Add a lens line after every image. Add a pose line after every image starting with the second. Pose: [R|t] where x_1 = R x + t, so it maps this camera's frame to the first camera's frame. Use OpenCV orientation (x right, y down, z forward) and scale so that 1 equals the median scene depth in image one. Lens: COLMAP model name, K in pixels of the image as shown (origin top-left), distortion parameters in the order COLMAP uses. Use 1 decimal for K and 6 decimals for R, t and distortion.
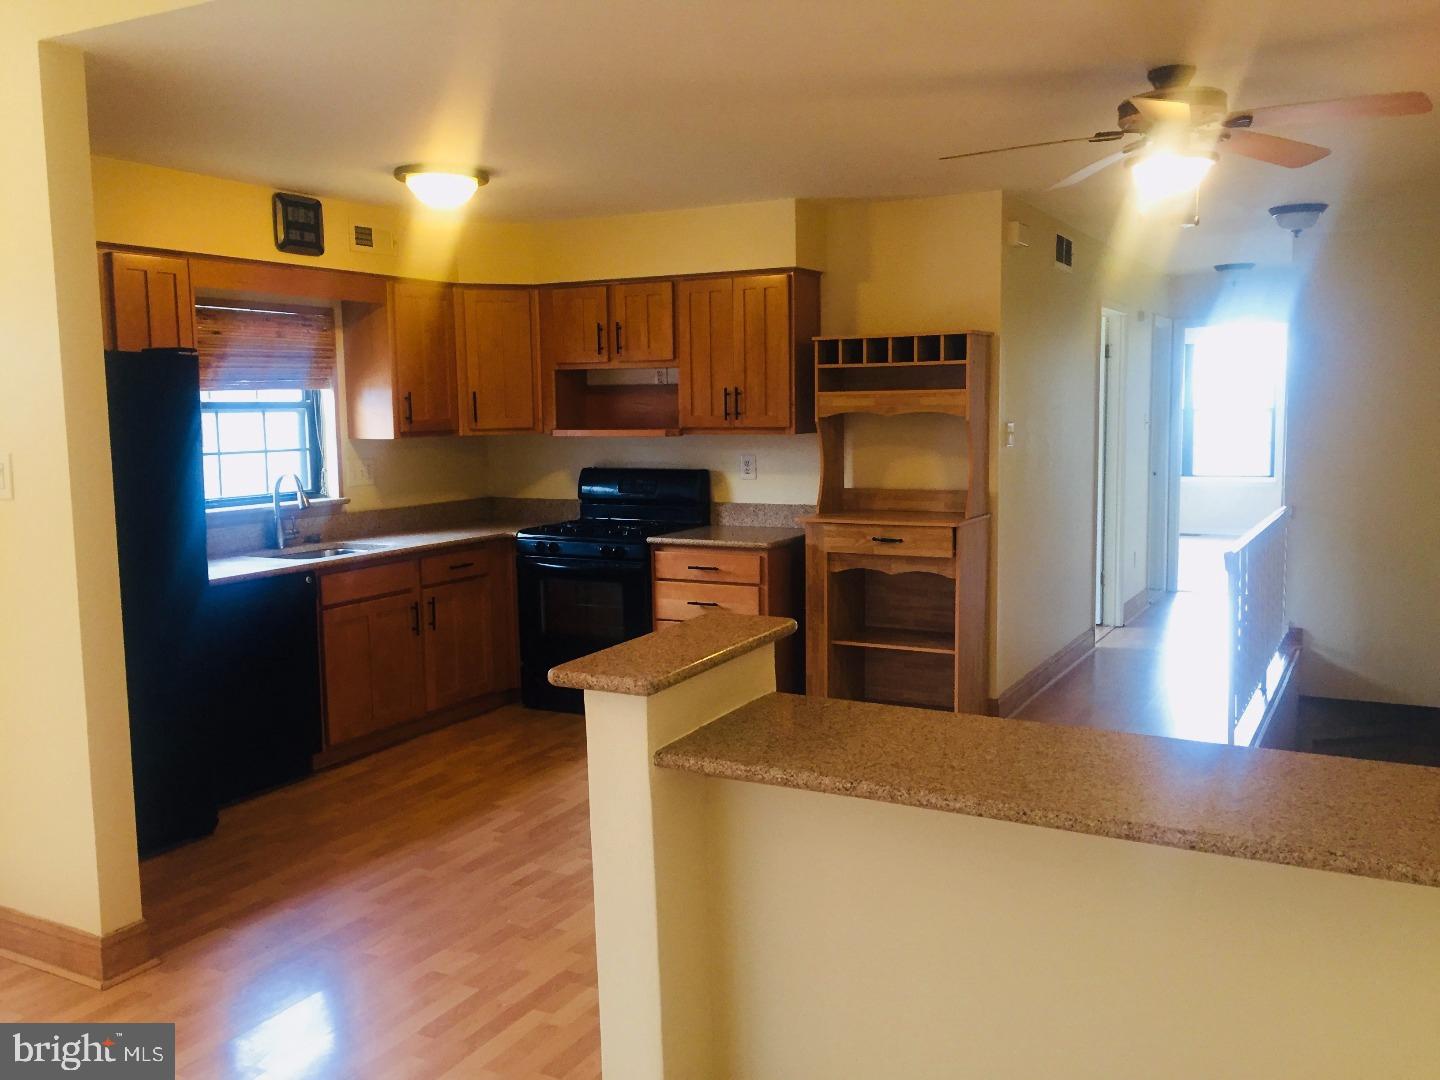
lens RADIAL K [[1248.3, 0, 716.5], [0, 1248.3, 540.6], [0, 0, 1]] dist [0.065194, -0.072280]
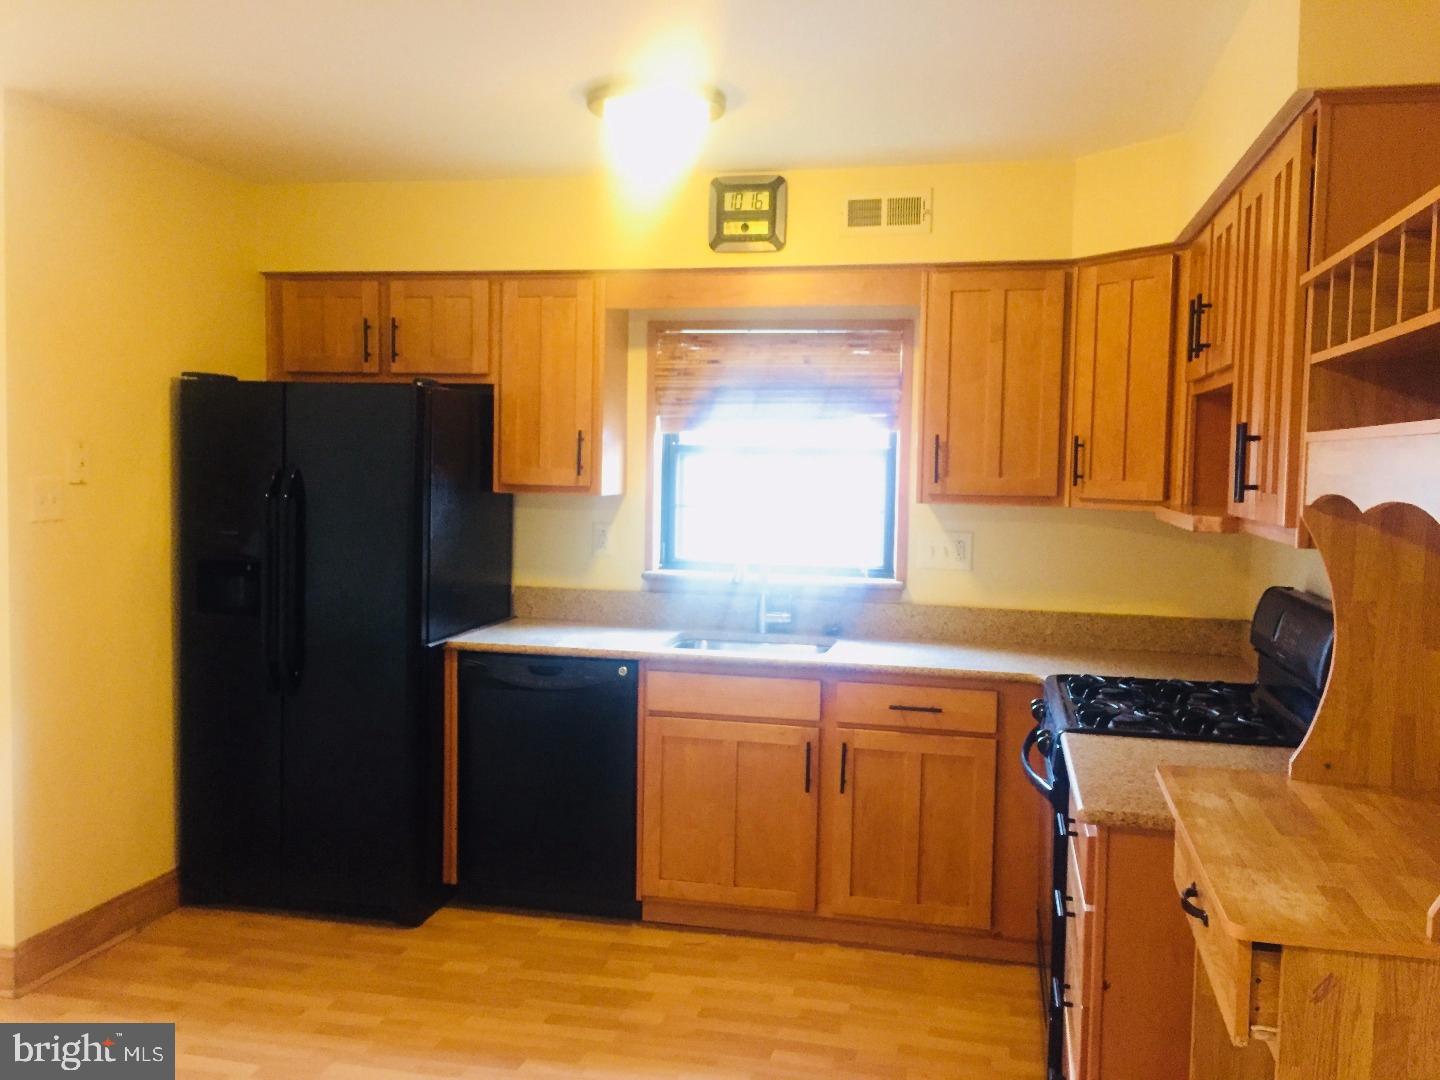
lens RADIAL K [[1248.3, 0, 715.0], [0, 1248.3, 534.4], [0, 0, 1]] dist [0.065194, -0.072280]
pose [[0.253873, 0.083566, -0.963621, 0.407317], [-0.124176, 0.990832, 0.053211, -0.096438], [0.959233, 0.106149, 0.261923, 0.800030]]
